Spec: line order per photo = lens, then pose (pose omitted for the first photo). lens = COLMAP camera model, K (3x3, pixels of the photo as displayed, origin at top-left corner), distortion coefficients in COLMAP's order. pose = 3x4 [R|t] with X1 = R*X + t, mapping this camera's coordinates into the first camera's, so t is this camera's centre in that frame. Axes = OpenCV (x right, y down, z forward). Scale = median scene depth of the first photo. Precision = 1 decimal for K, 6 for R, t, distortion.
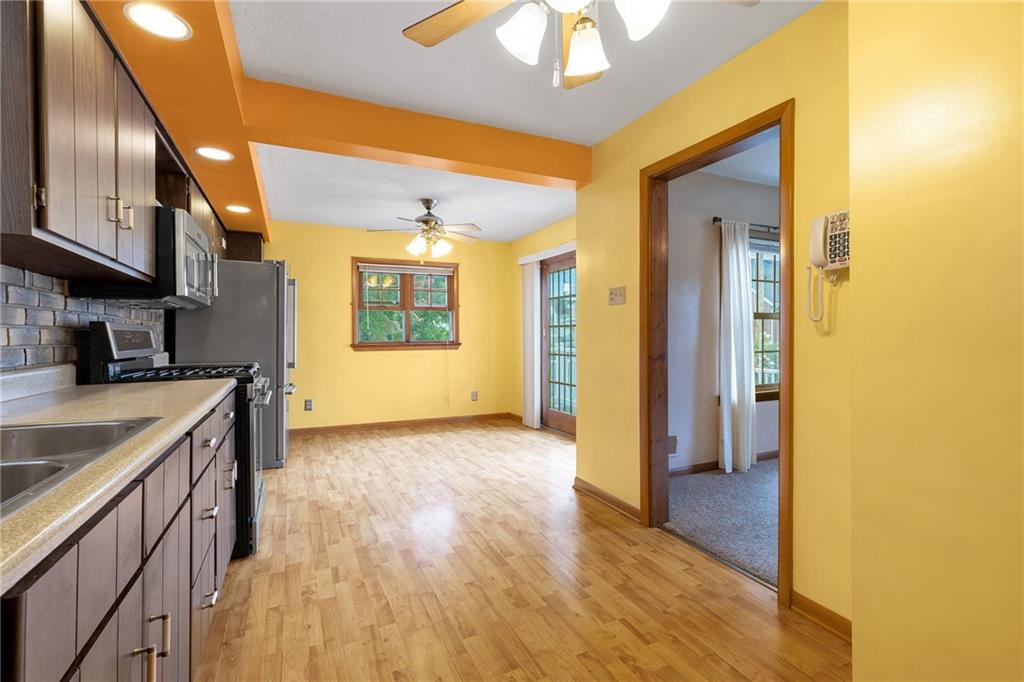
lens RADIAL K [[455.3, 0, 508.2], [0, 455.3, 336.8], [0, 0, 1]] dist [0.004541, -0.000017]
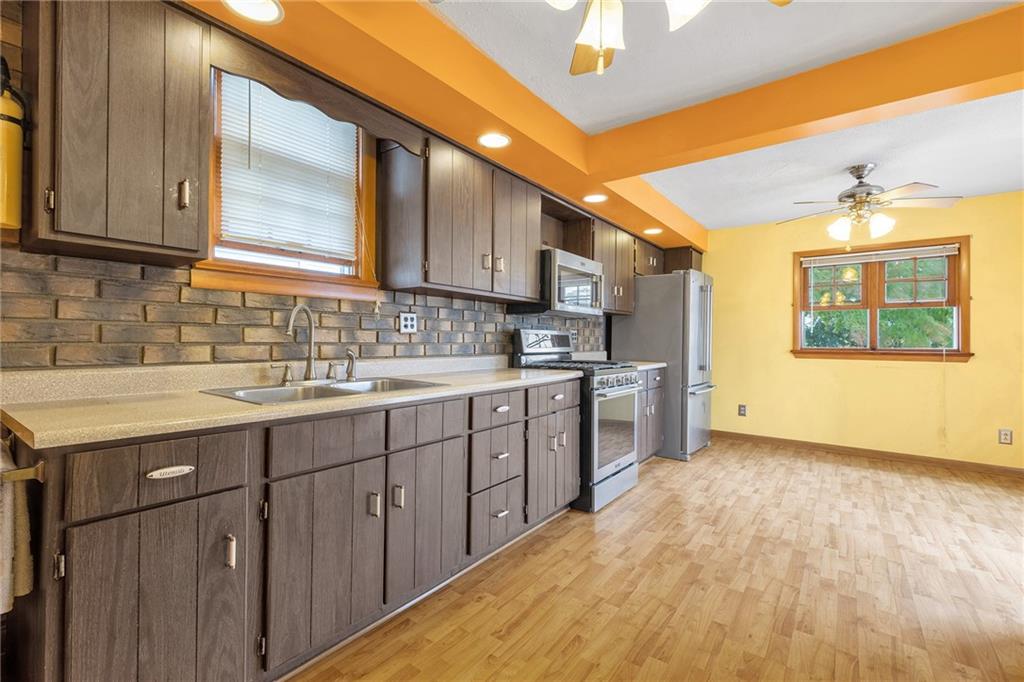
lens RADIAL K [[455.3, 0, 508.8], [0, 455.3, 339.7], [0, 0, 1]] dist [0.004541, -0.000017]
pose [[0.469202, 0.010228, -0.883032, 0.324423], [-0.012591, 0.999909, 0.004891, -0.001928], [0.883001, 0.008823, 0.469288, 0.150925]]
